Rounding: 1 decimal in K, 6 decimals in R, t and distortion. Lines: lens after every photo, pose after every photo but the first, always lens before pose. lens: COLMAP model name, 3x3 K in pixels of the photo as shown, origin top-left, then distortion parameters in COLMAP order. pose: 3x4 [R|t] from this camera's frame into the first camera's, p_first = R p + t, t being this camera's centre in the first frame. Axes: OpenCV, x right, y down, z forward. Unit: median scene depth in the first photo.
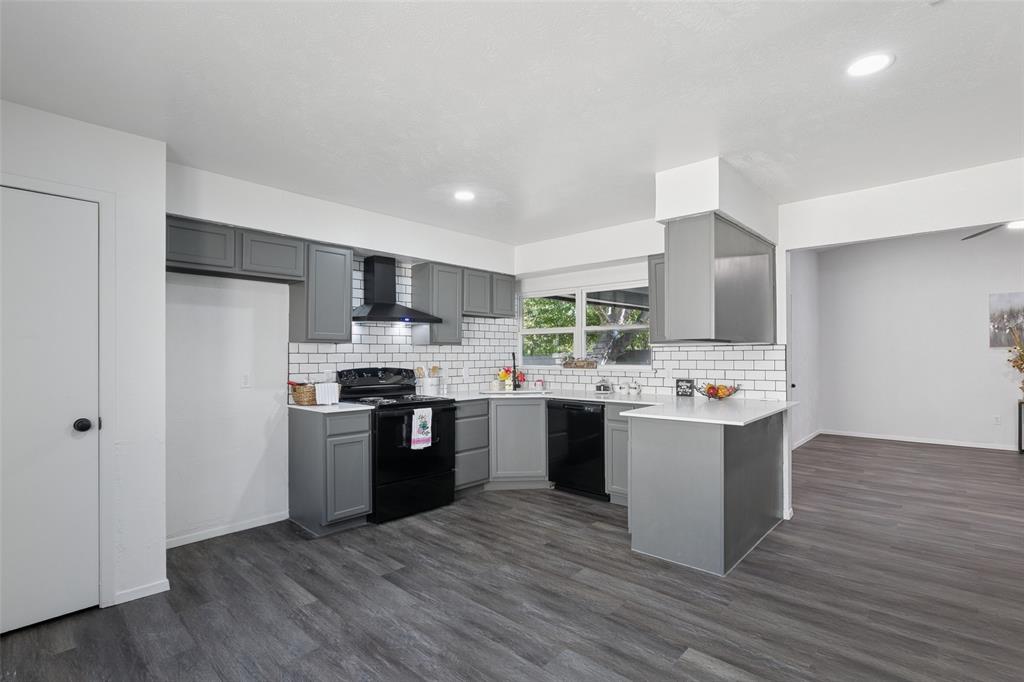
lens RADIAL K [[470.0, 0, 509.6], [0, 470.0, 355.8], [0, 0, 1]] dist [0.000130, 0.000023]
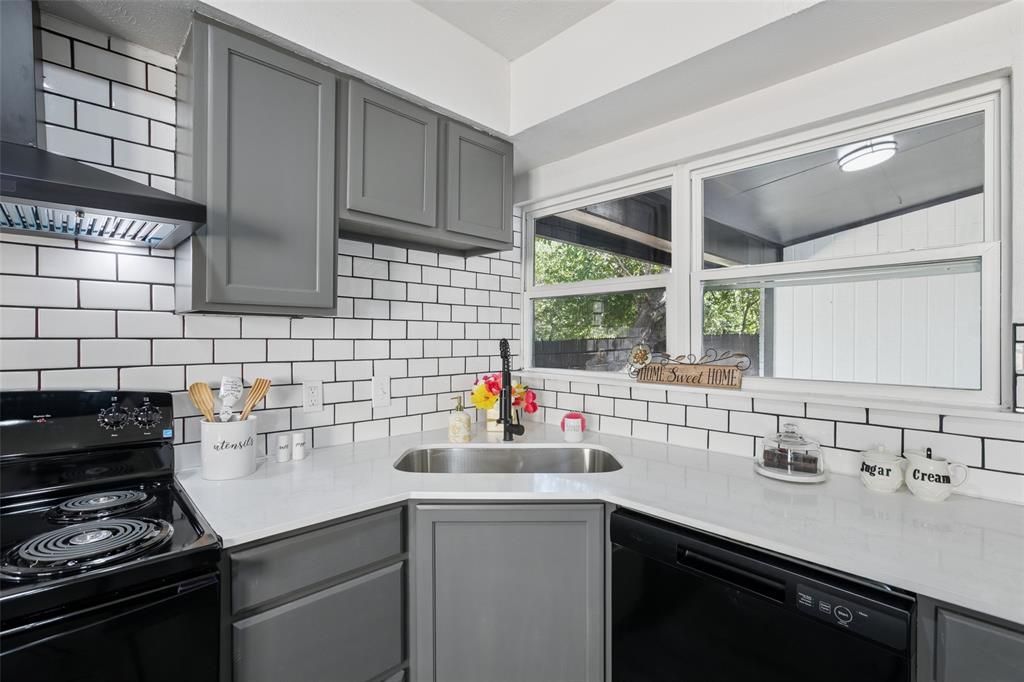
lens RADIAL K [[465.1, 0, 512.0], [0, 465.1, 341.0], [0, 0, 1]] dist [-0.000075, 0.000368]
pose [[0.999393, 0.009035, -0.033636, 0.031911], [-0.008959, 0.999957, 0.002414, -0.008159], [0.033656, -0.002111, 0.999431, 0.776815]]
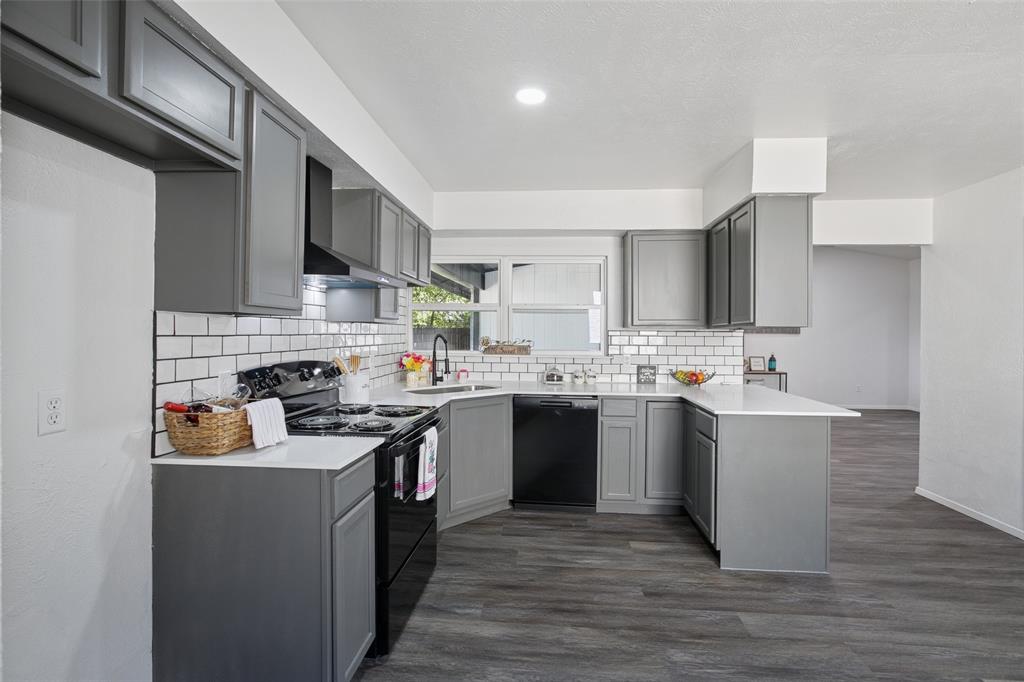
lens RADIAL K [[465.1, 0, 512.0], [0, 465.1, 341.0], [0, 0, 1]] dist [-0.000075, 0.000368]
pose [[0.788207, 0.001639, 0.615407, -0.426655], [-0.012268, 0.999840, 0.013049, -0.009029], [-0.615287, -0.017835, 0.788101, 0.428497]]
